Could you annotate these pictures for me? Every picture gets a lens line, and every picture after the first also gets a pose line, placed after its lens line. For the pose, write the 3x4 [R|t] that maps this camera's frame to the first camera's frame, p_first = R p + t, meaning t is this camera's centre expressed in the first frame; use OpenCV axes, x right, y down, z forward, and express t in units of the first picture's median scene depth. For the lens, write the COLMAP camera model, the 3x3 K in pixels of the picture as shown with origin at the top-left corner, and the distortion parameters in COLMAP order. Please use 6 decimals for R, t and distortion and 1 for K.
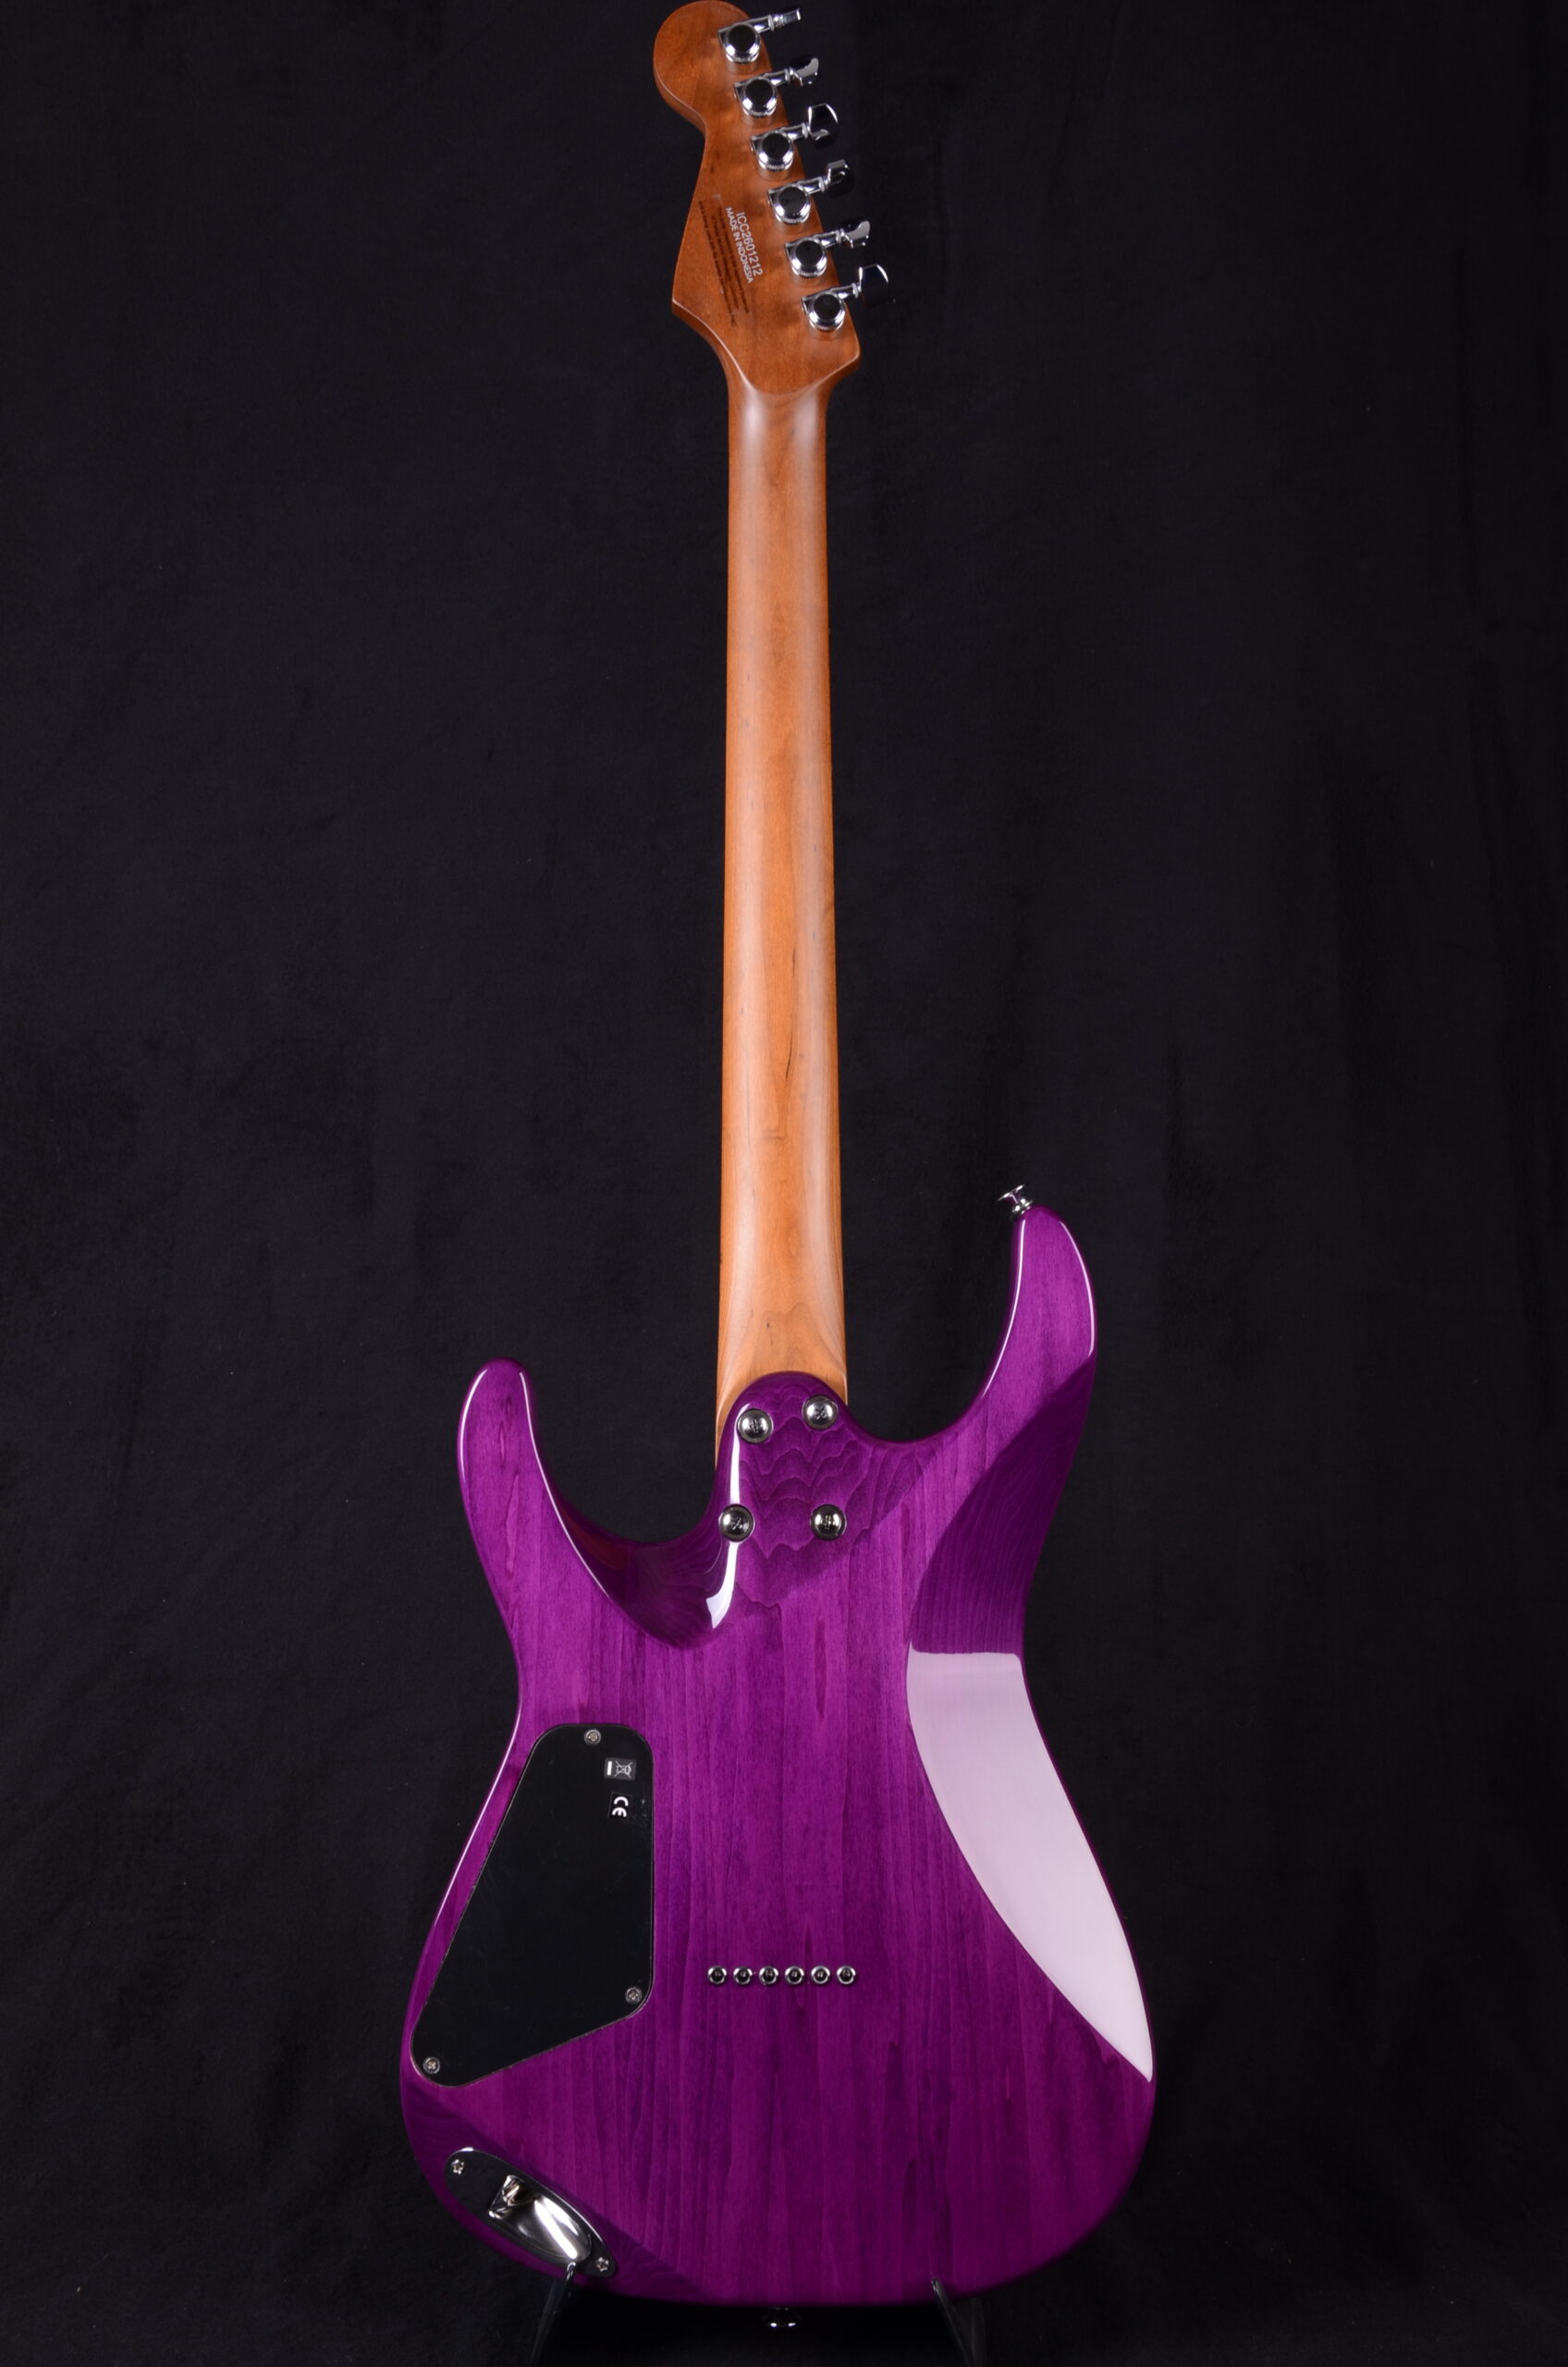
lens RADIAL K [[3153.4, 0, 809.1], [0, 3153.4, 1182.7], [0, 0, 1]] dist [0.109982, 0.000000]
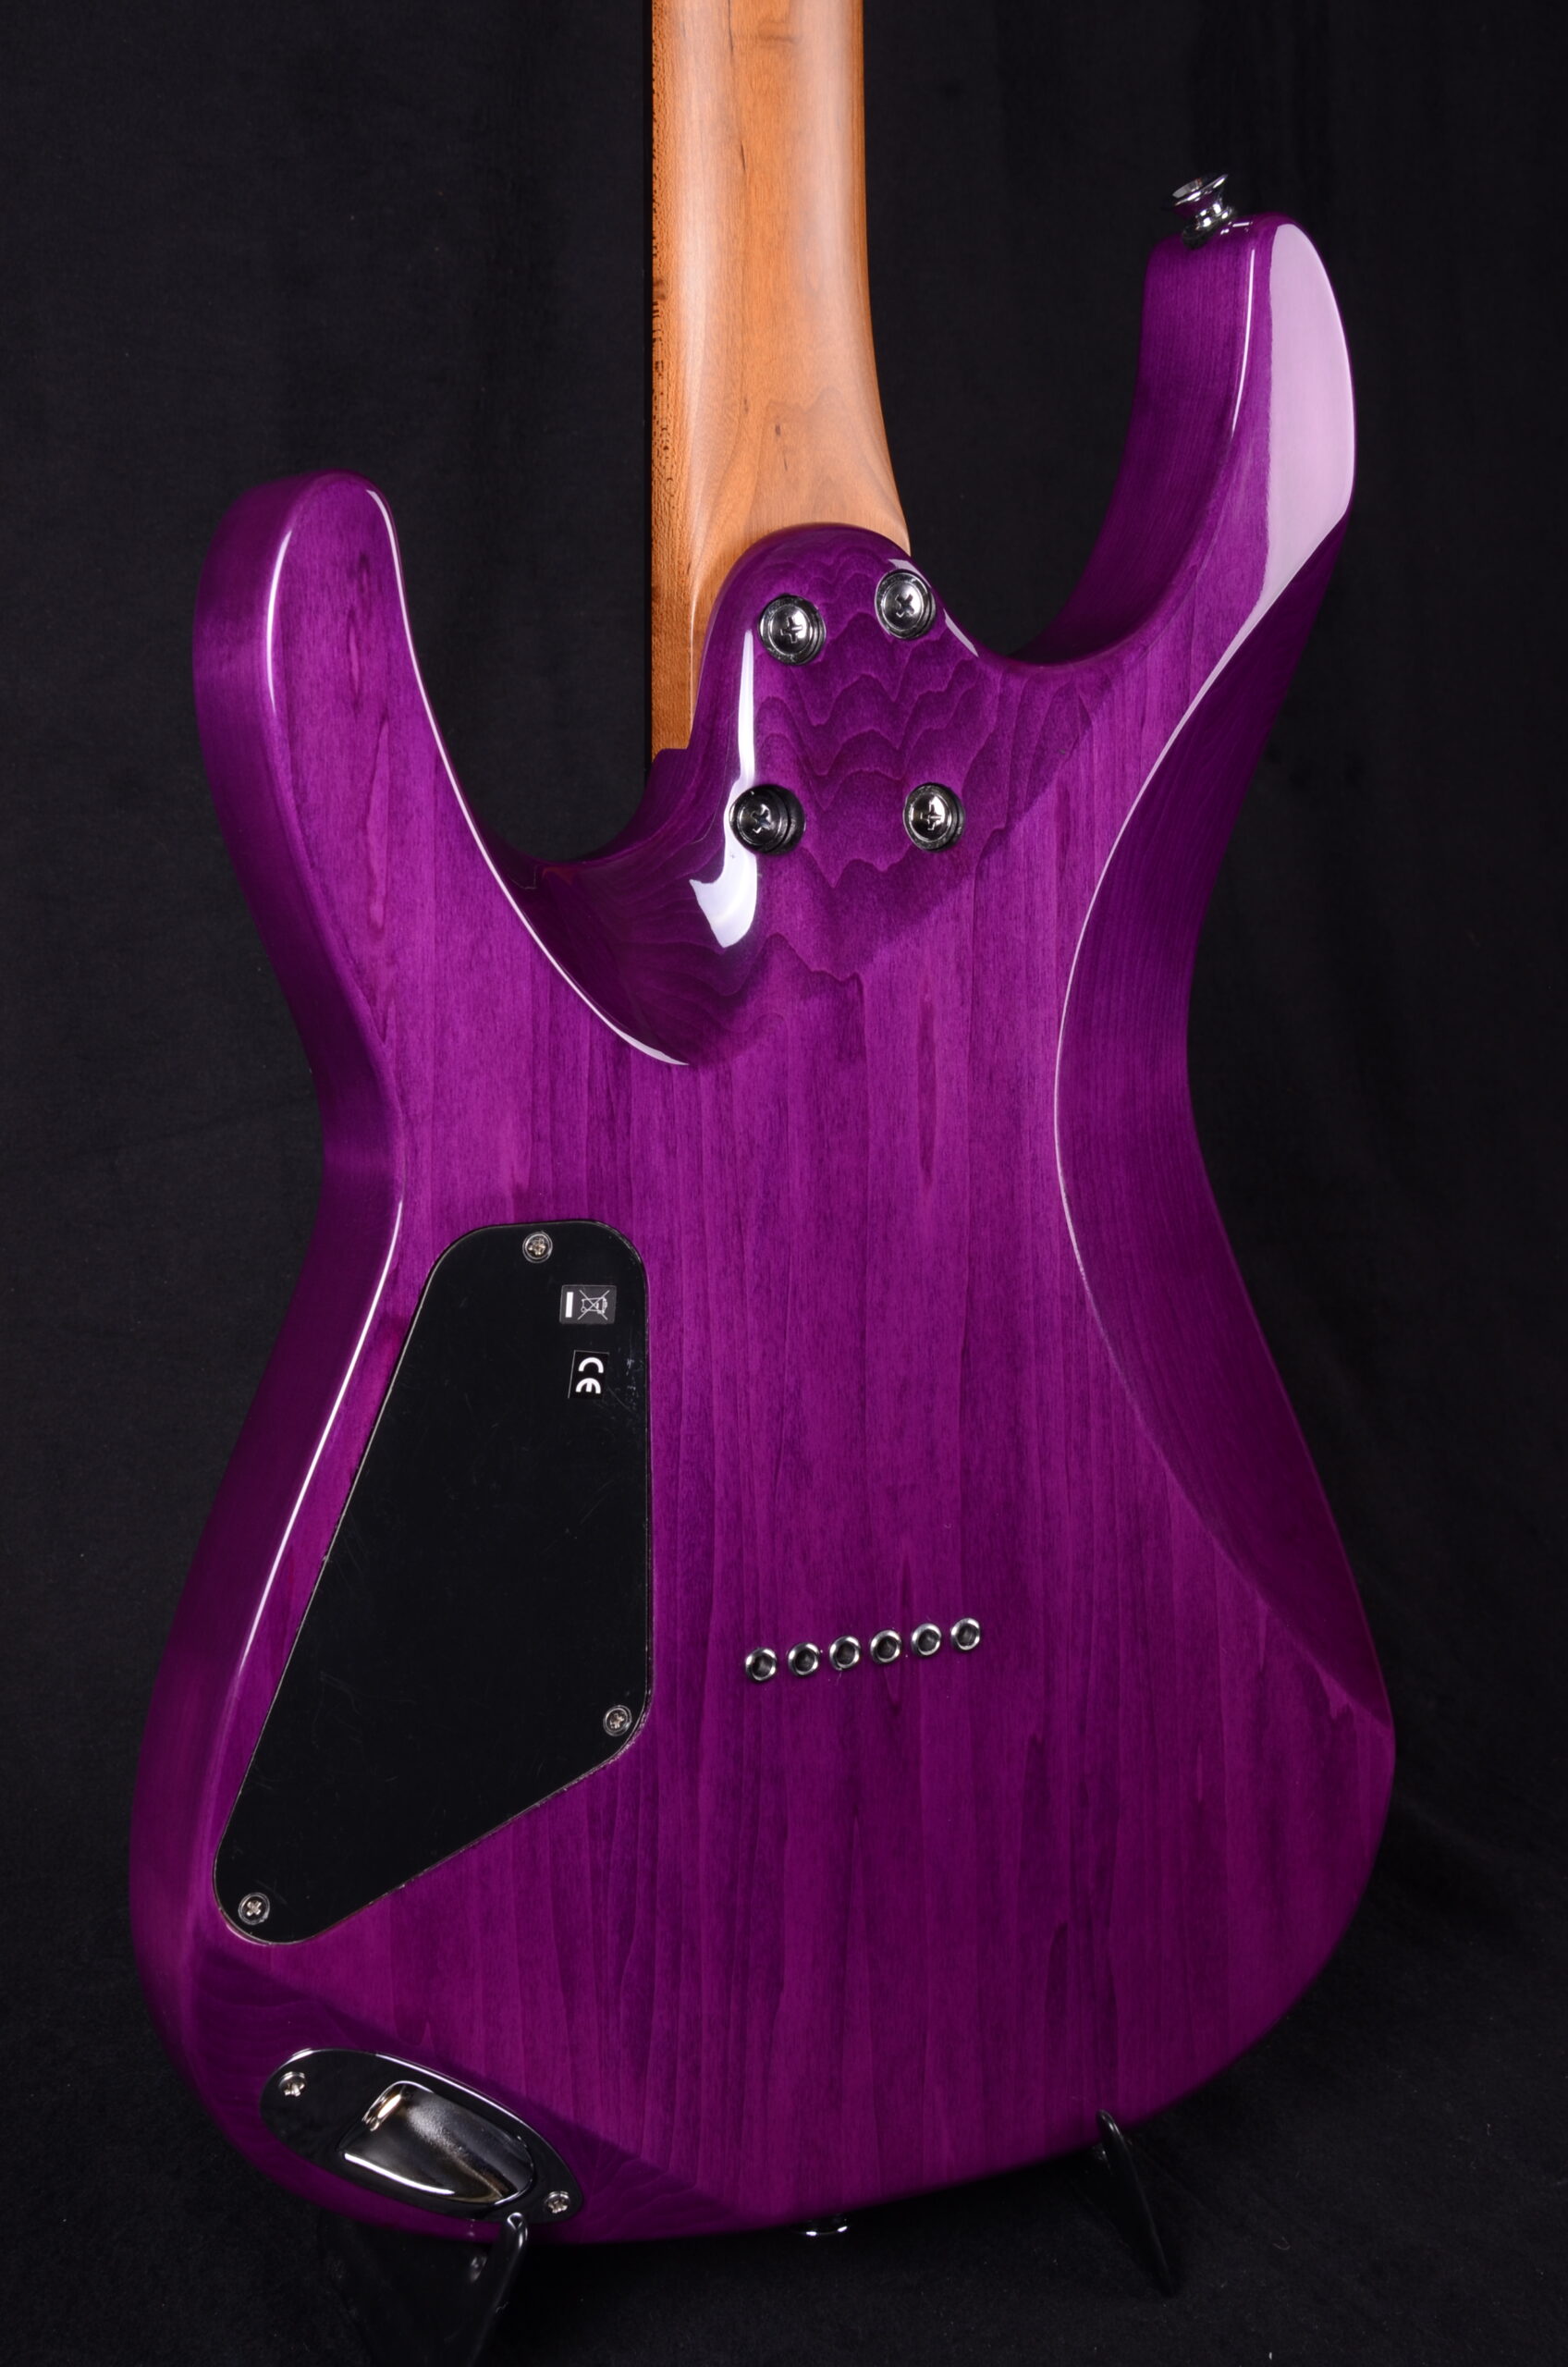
lens RADIAL K [[3367.4, 0, 786.4], [0, 3367.4, 1197.6], [0, 0, 1]] dist [0.070954, 0.000000]
pose [[0.877897, -0.063617, 0.474605, -0.286634], [-0.039224, 0.978252, 0.203680, 0.056799], [-0.477241, -0.197425, 0.856309, 0.523889]]
